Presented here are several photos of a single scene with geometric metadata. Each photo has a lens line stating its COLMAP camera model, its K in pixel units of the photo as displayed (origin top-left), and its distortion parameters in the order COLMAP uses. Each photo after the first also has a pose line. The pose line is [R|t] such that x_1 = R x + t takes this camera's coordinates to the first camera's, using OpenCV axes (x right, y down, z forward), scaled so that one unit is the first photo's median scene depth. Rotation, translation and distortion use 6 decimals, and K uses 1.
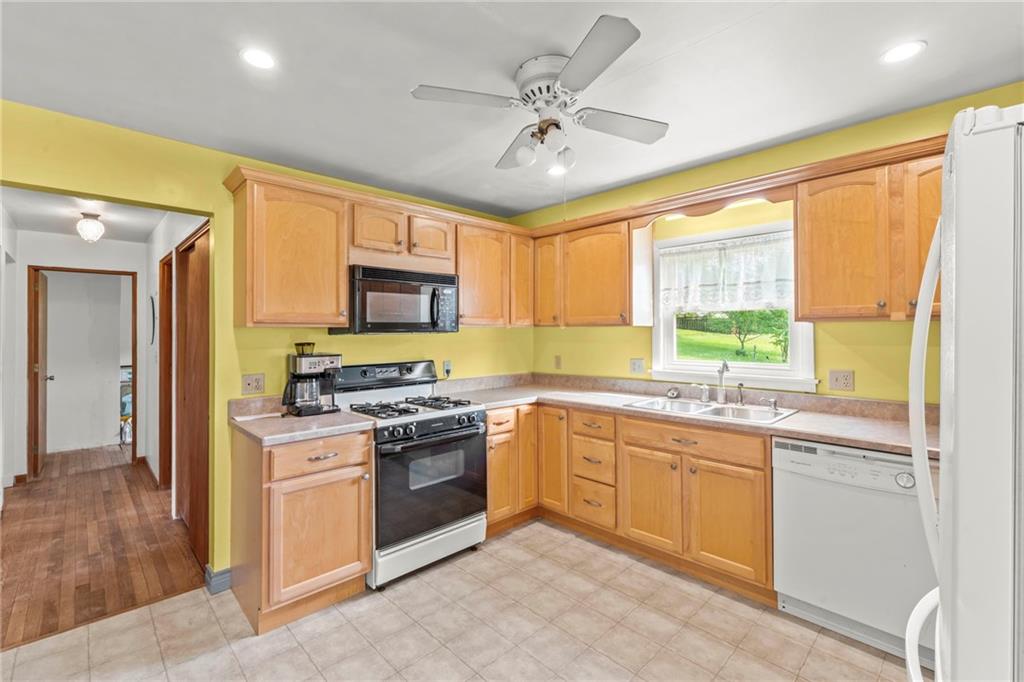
lens RADIAL K [[436.5, 0, 509.3], [0, 436.5, 331.7], [0, 0, 1]] dist [0.000055, -0.000527]
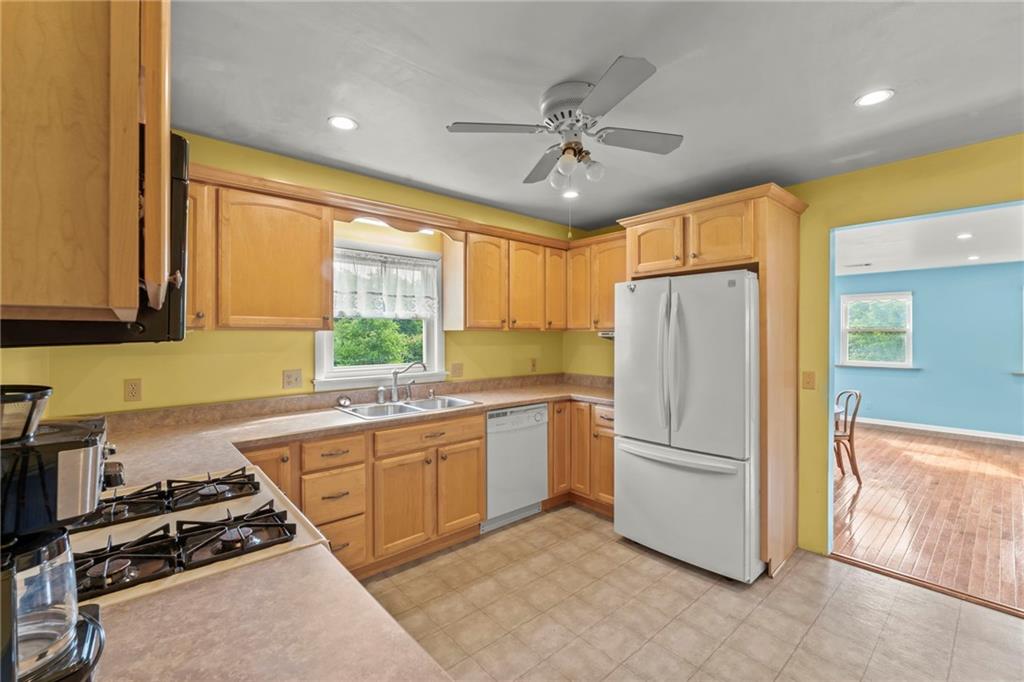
lens RADIAL K [[436.5, 0, 509.8], [0, 436.5, 338.5], [0, 0, 1]] dist [0.000055, -0.000527]
pose [[0.063062, -0.002538, 0.998006, -0.695910], [0.000971, 0.999996, 0.002482, 0.000514], [-0.998009, 0.000813, 0.063064, 0.728906]]
